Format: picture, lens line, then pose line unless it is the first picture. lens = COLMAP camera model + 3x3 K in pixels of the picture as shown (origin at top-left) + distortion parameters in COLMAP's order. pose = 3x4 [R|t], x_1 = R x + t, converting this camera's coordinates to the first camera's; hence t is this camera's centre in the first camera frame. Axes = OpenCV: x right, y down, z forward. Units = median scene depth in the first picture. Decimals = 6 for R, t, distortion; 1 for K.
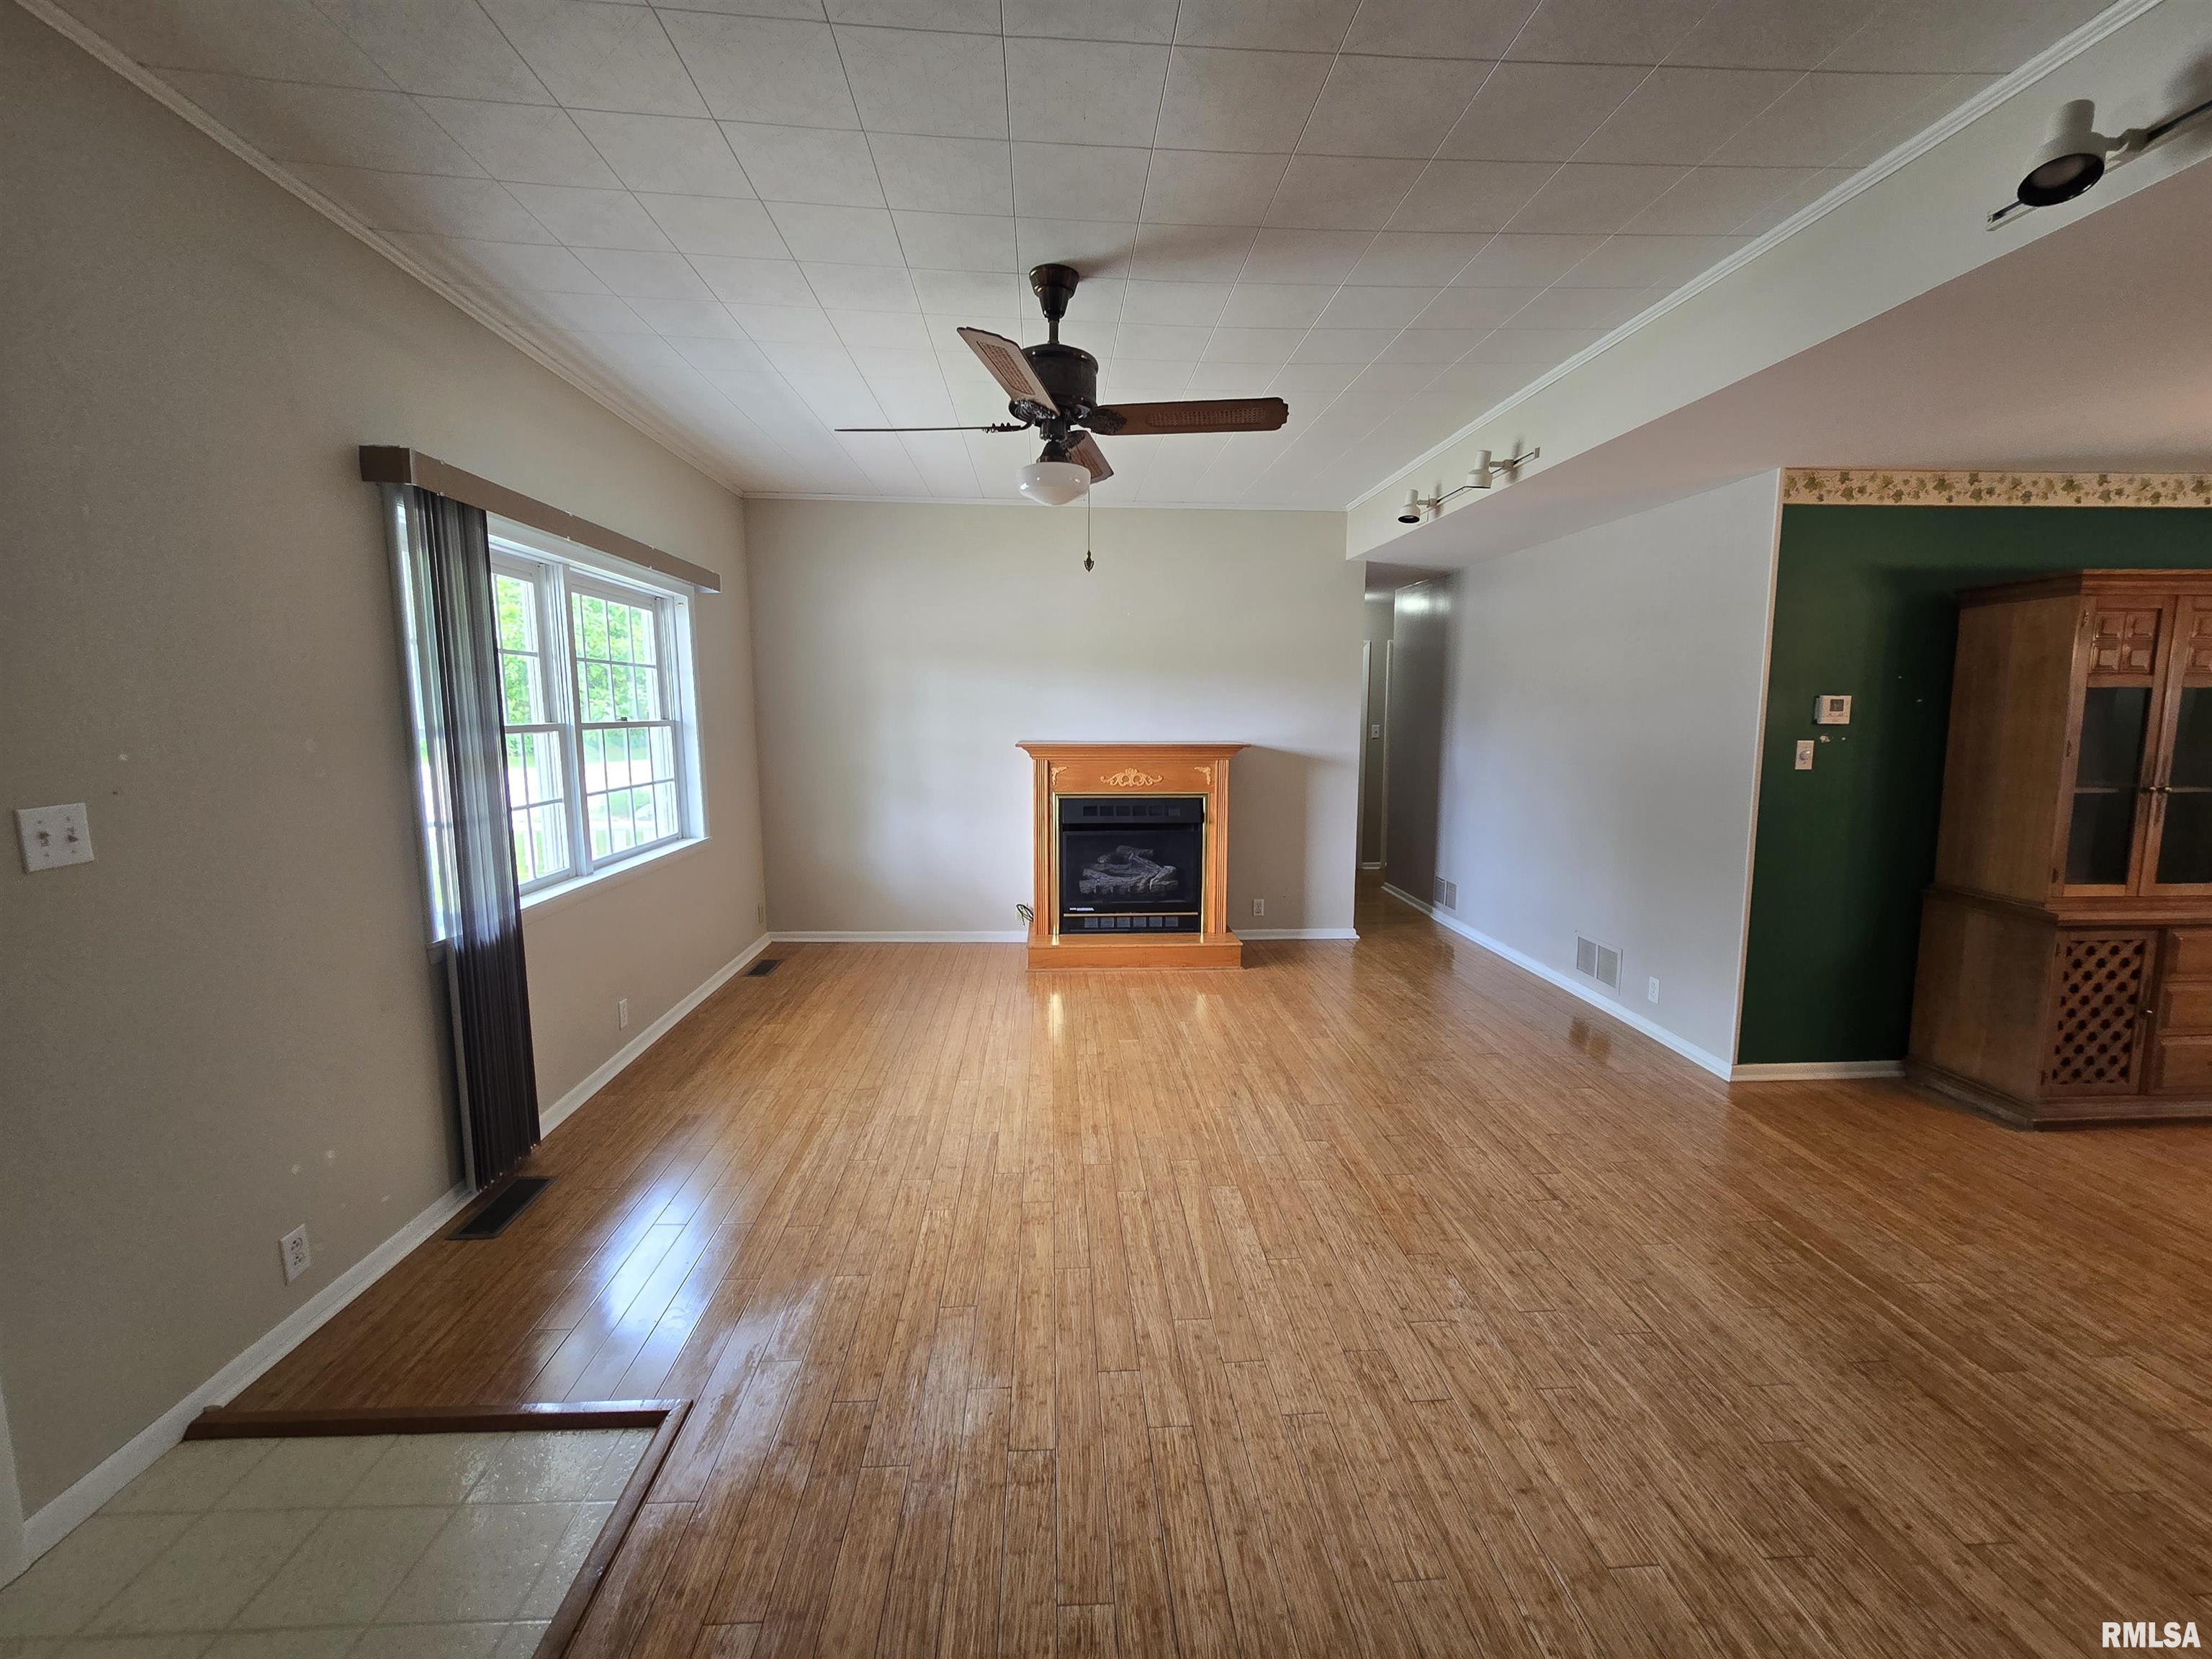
lens RADIAL K [[907.7, 0, 1105.3], [0, 907.7, 810.8], [0, 0, 1]] dist [-0.007110, 0.001897]
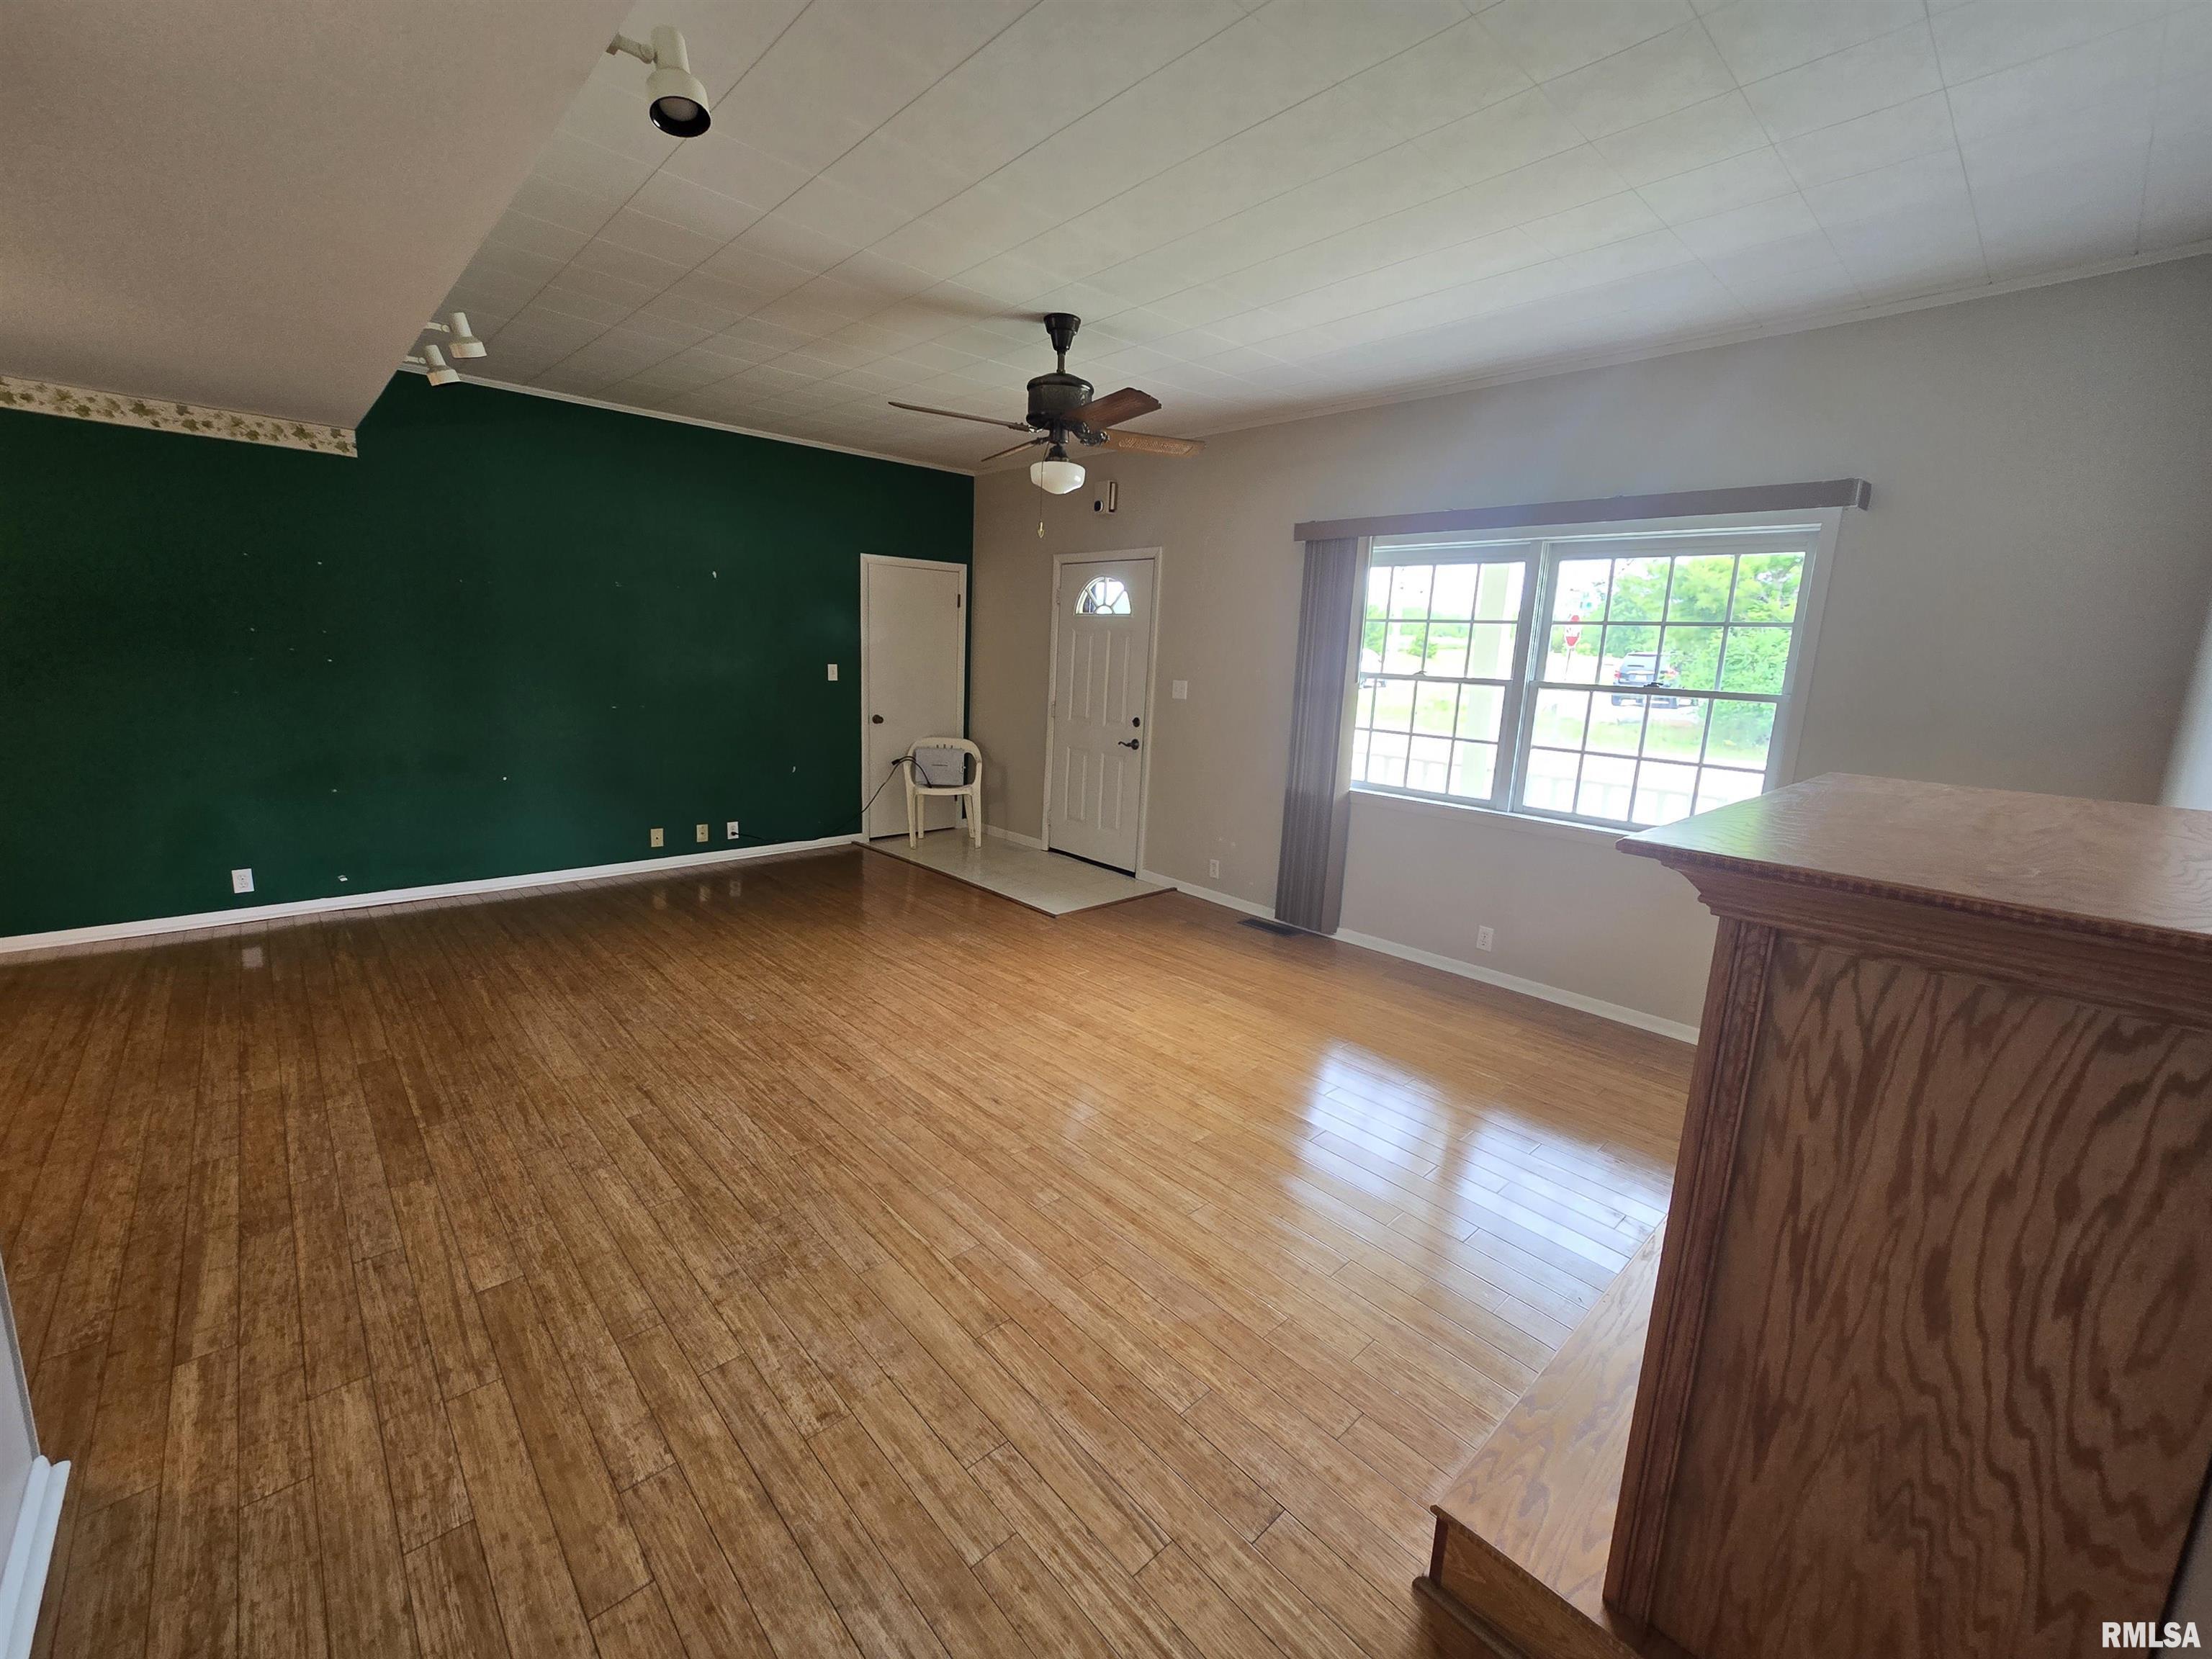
lens RADIAL K [[907.7, 0, 1115.0], [0, 907.7, 817.1], [0, 0, 1]] dist [-0.007110, 0.001897]
pose [[-0.765127, 0.081112, -0.638750, 0.589790], [-0.118833, 0.957203, 0.263895, -0.184129], [0.632819, 0.277818, -0.722743, 1.640026]]
